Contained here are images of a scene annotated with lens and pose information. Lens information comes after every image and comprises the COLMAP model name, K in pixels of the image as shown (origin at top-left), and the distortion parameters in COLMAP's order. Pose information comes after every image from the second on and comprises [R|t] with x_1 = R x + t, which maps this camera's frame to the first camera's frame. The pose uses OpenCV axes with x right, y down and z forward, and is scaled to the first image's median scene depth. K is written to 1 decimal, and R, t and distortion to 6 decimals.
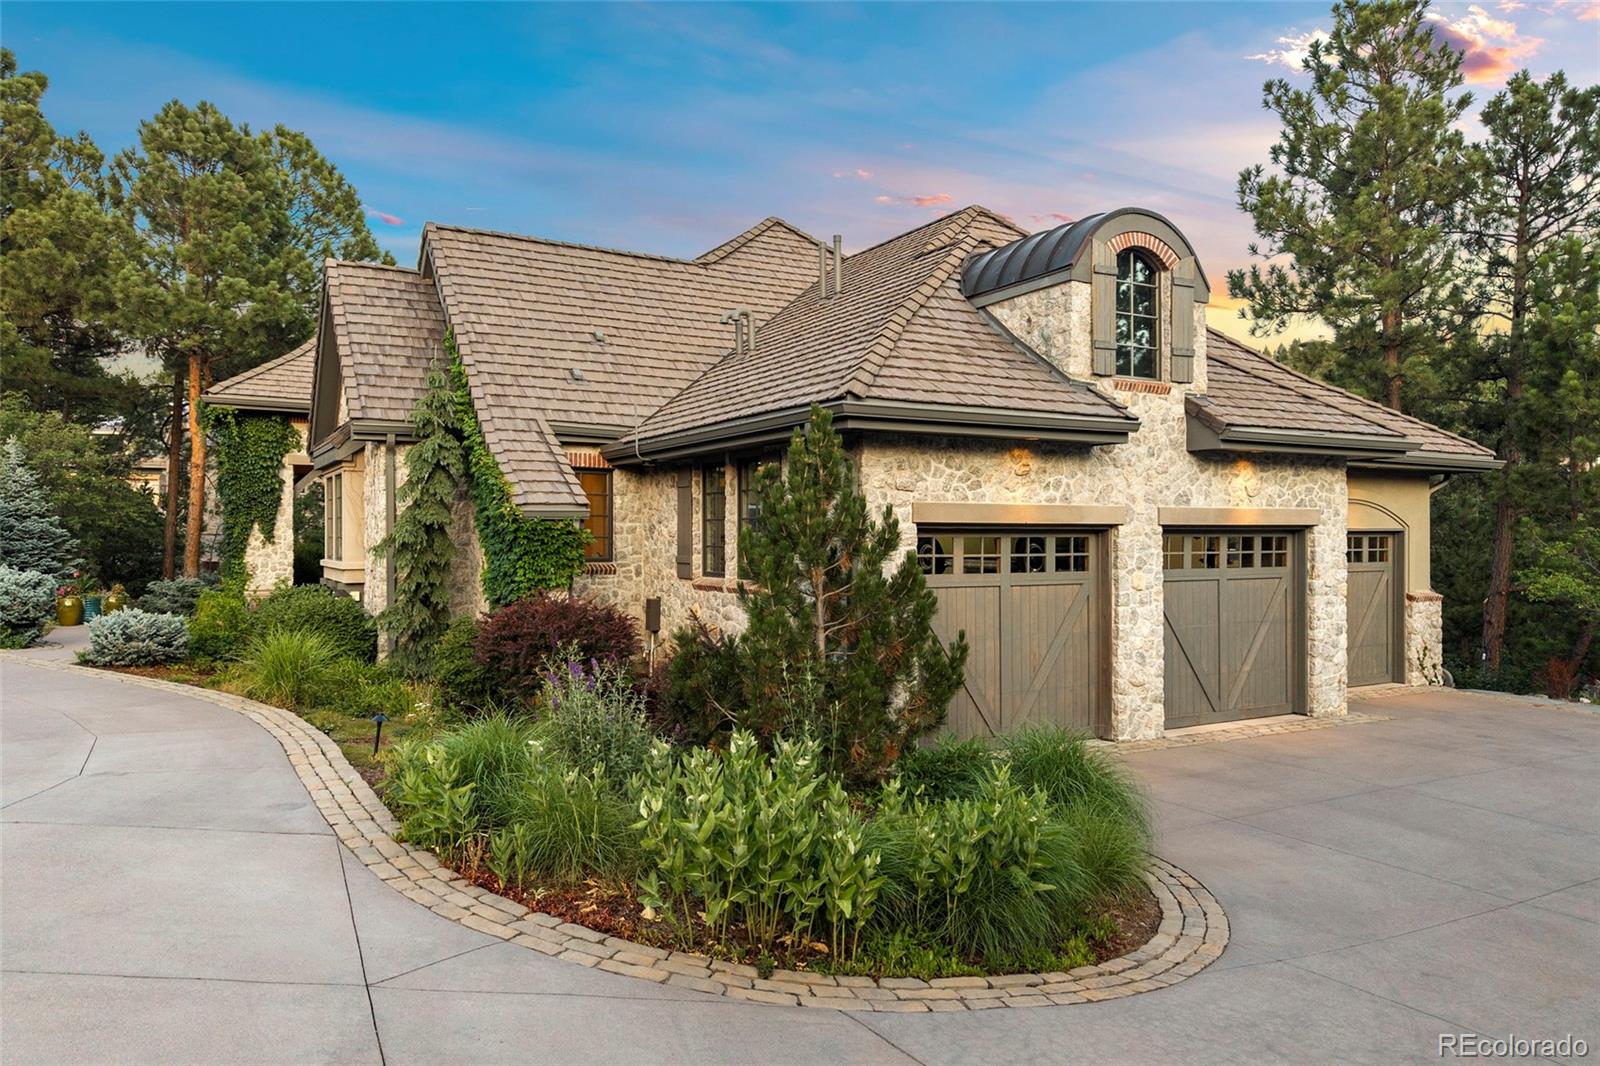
lens RADIAL K [[1099.8, 0, 800.0], [0, 1099.8, 533.0], [0, 0, 1]] dist [0.005011, -0.002122]
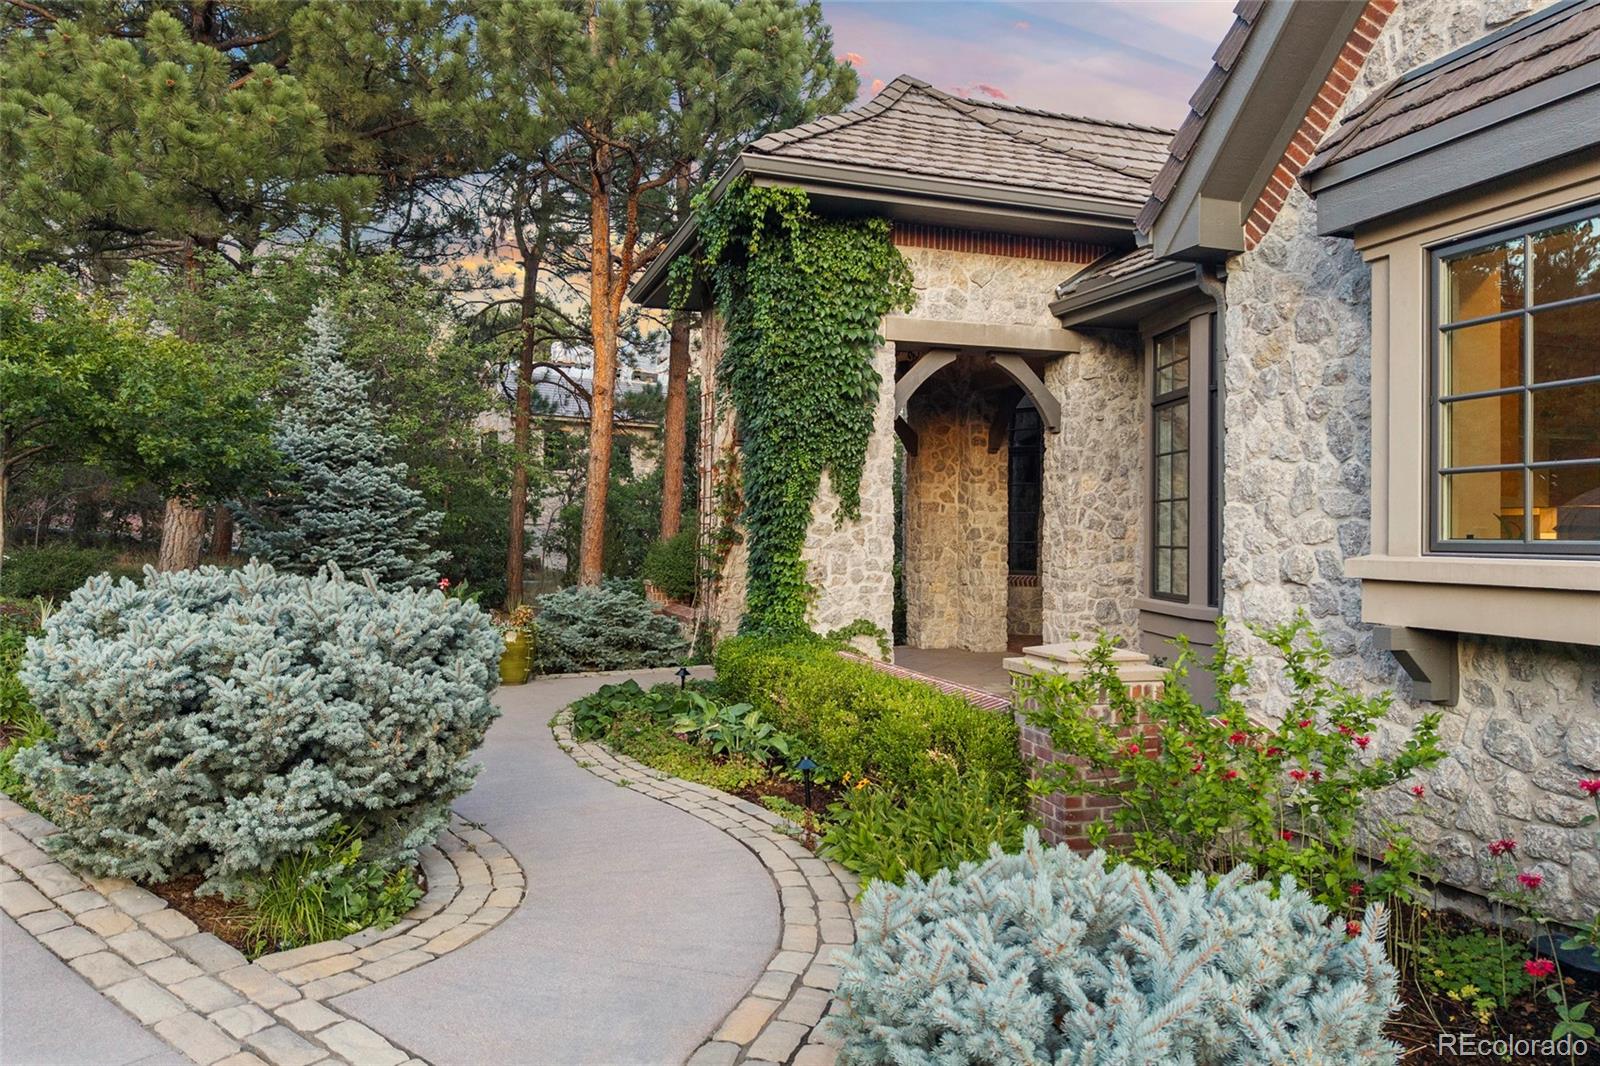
lens RADIAL K [[1099.8, 0, 800.0], [0, 1099.8, 533.0], [0, 0, 1]] dist [0.005011, -0.002122]
pose [[0.981824, 0.004951, -0.189729, -0.418451], [-0.004983, 0.999988, 0.000310, 0.015029], [0.189728, 0.000641, 0.981837, 0.567576]]
